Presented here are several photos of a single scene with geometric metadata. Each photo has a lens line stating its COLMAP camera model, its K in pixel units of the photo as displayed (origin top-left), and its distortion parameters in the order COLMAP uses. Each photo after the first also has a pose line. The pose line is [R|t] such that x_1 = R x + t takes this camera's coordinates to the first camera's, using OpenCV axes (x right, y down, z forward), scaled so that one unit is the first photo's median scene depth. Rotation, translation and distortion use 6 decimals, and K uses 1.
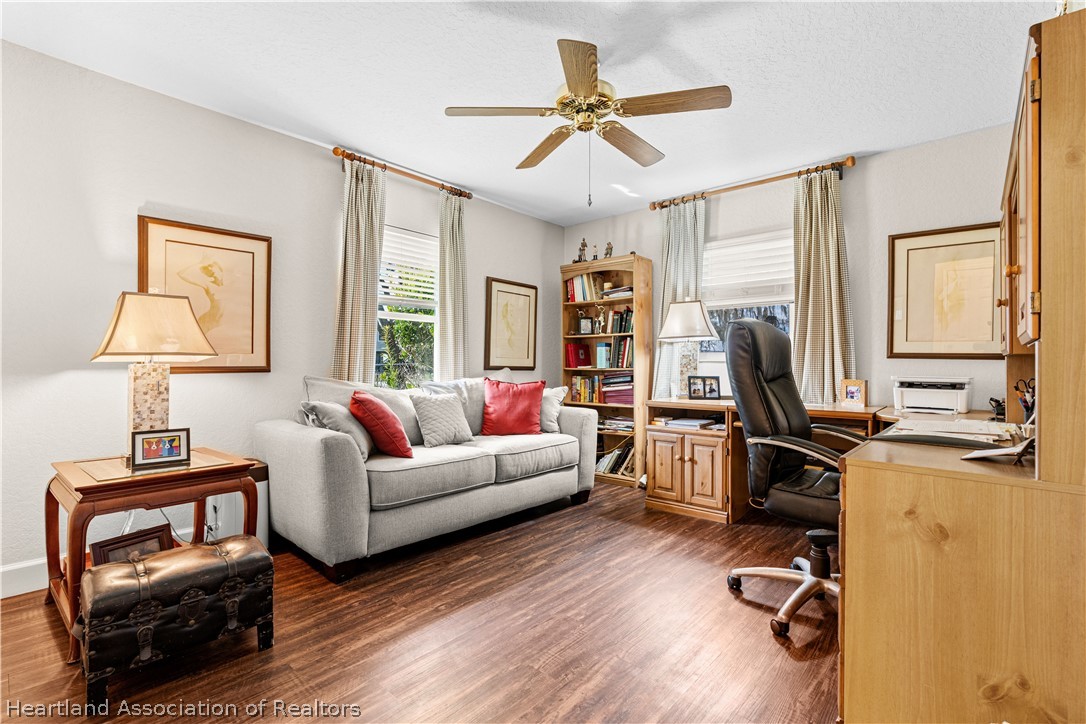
lens RADIAL K [[495.4, 0, 545.2], [0, 495.4, 364.2], [0, 0, 1]] dist [-0.008062, 0.001952]
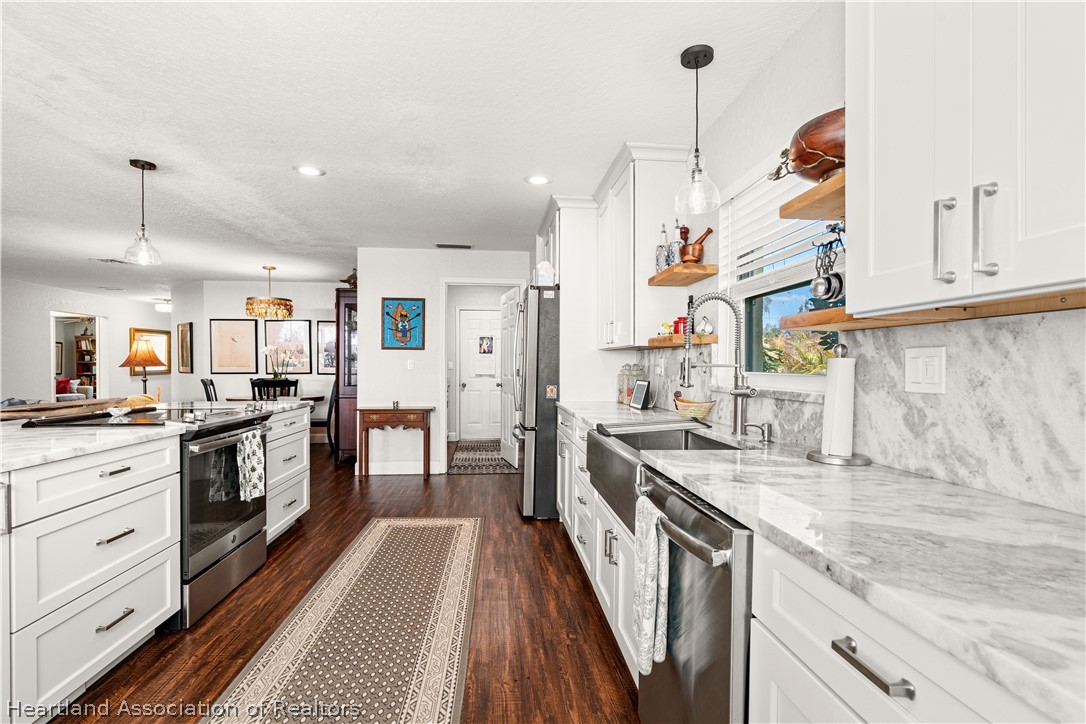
lens RADIAL K [[509.3, 0, 540.5], [0, 509.3, 370.5], [0, 0, 1]] dist [-0.009331, 0.003484]
pose [[0.687369, -0.007406, 0.726271, -0.232386], [-0.002558, 0.999917, 0.012618, -0.050999], [-0.726304, -0.010531, 0.687293, -2.760087]]
